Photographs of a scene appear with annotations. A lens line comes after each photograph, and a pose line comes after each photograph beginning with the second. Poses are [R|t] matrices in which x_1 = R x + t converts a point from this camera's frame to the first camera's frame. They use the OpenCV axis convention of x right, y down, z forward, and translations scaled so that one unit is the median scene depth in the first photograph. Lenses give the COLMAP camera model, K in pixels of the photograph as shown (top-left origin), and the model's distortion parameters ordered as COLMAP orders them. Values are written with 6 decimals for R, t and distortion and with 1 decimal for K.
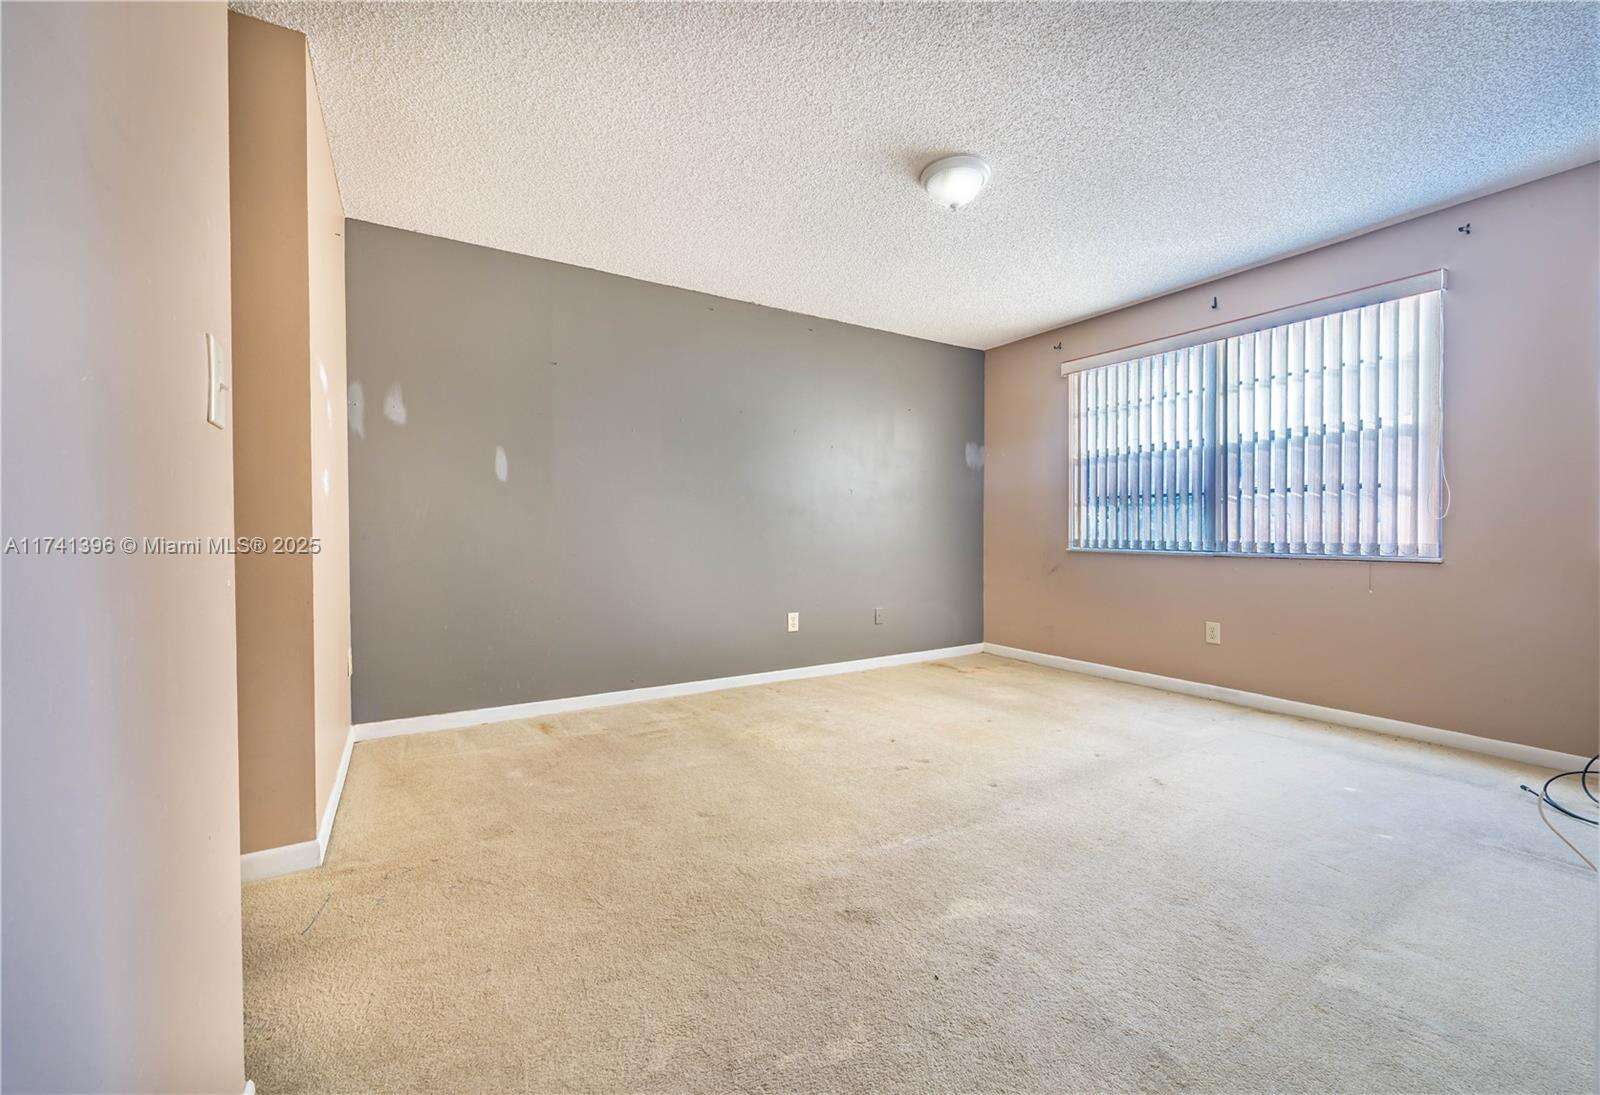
lens RADIAL K [[613.7, 0, 800.0], [0, 613.7, 547.5], [0, 0, 1]] dist [-0.000276, -0.000025]
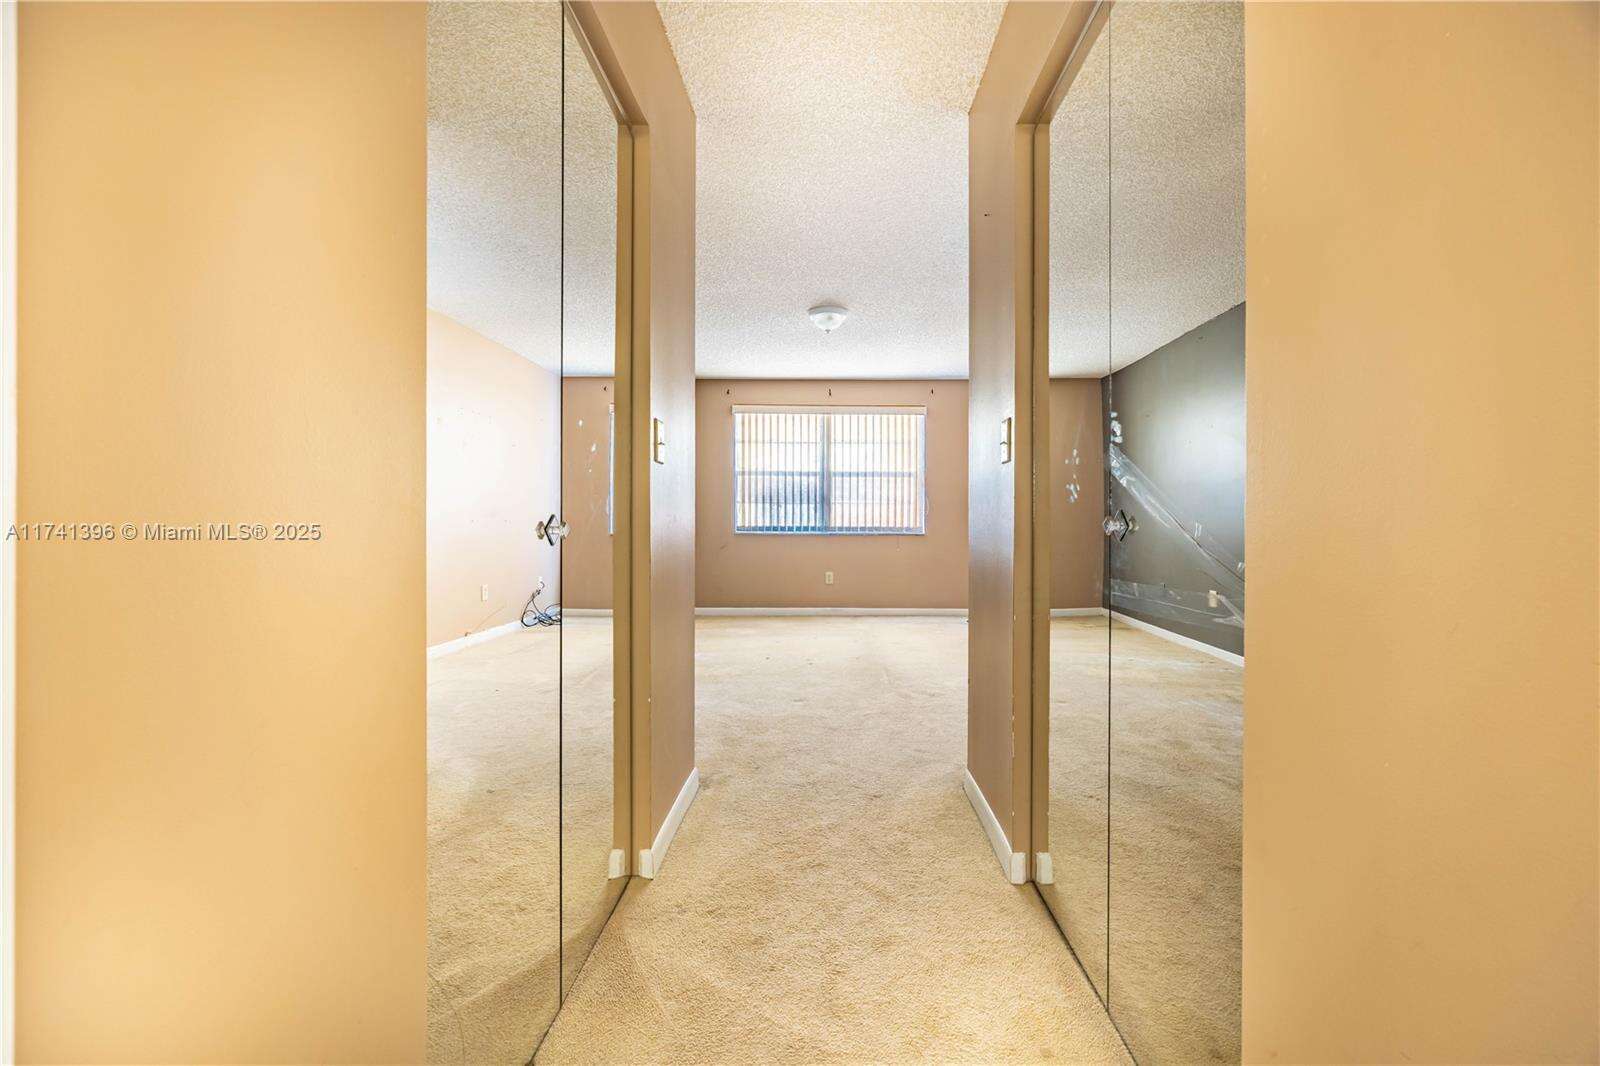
lens RADIAL K [[608.2, 0, 801.5], [0, 608.2, 530.2], [0, 0, 1]] dist [-0.004866, -0.000211]
pose [[0.578663, -0.008548, 0.815522, -0.770814], [0.019365, 0.999807, -0.003262, 0.004914], [-0.815337, 0.017680, 0.578717, 0.051817]]
